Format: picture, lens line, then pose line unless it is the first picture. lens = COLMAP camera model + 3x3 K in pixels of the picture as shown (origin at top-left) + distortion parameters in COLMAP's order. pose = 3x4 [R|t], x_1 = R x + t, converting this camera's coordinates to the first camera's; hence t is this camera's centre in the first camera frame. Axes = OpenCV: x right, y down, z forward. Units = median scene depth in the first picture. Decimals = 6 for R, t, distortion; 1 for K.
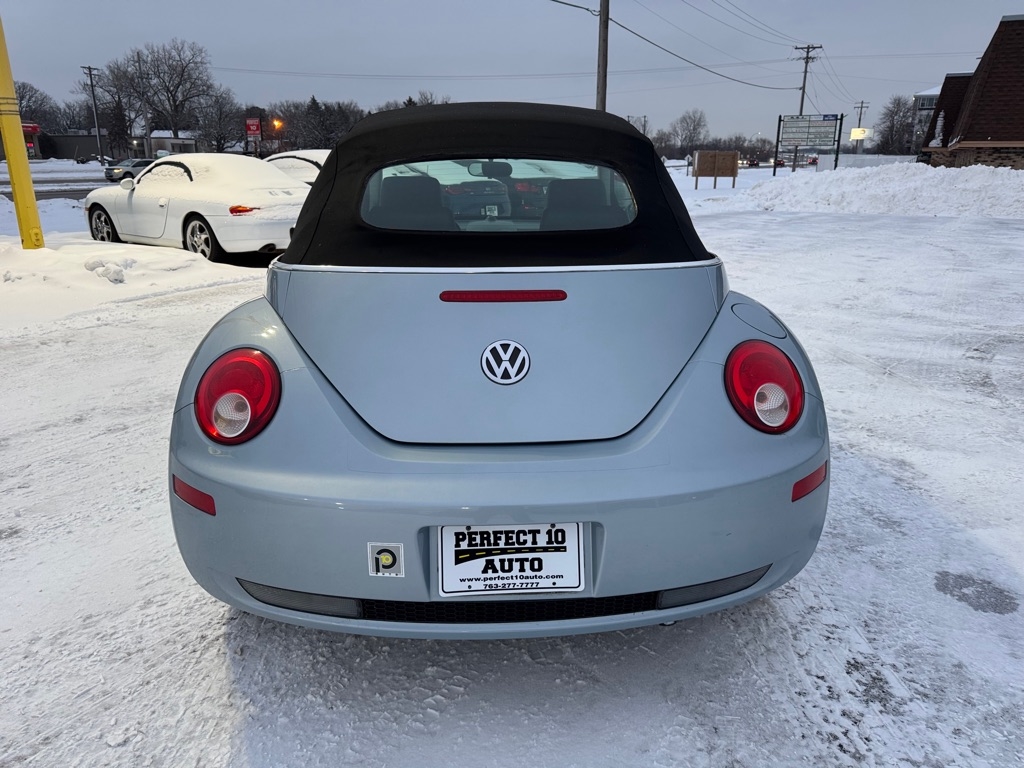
lens RADIAL K [[705.2, 0, 512.0], [0, 705.2, 384.0], [0, 0, 1]] dist [0.078363, -0.101641]
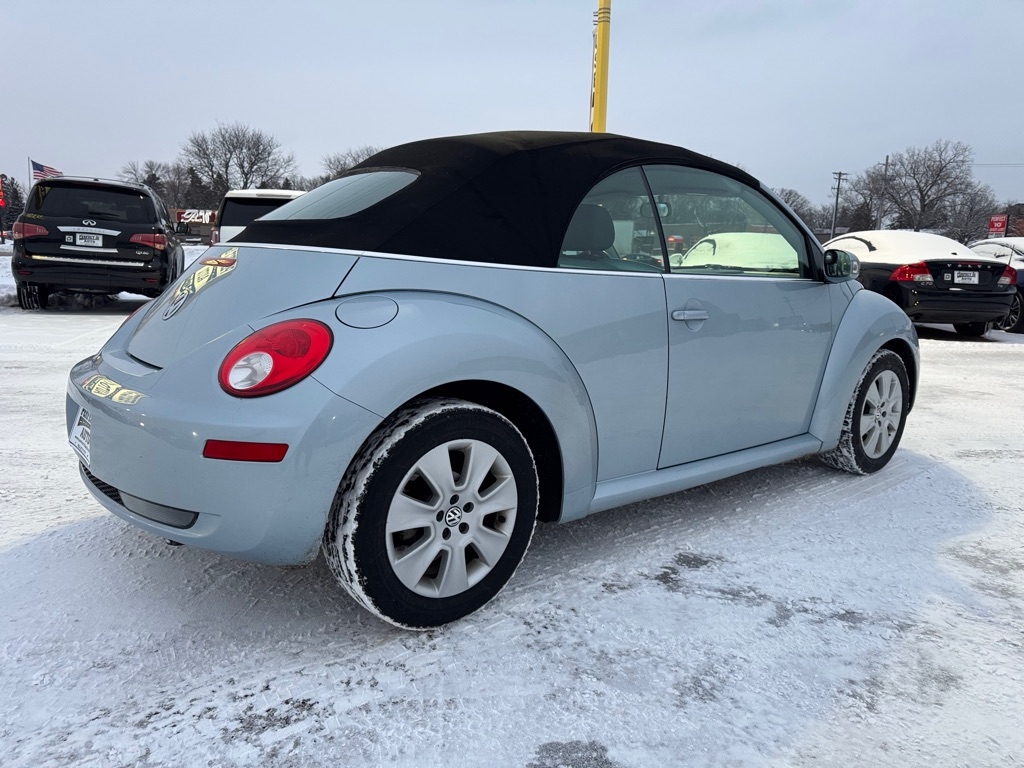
lens RADIAL K [[711.3, 0, 512.0], [0, 711.3, 384.0], [0, 0, 1]] dist [0.007504, -0.001048]
pose [[0.607480, 0.161276, -0.777791, 1.574862], [-0.258394, 0.966039, -0.001505, -0.053803], [0.751133, 0.201890, 0.628522, 0.728382]]
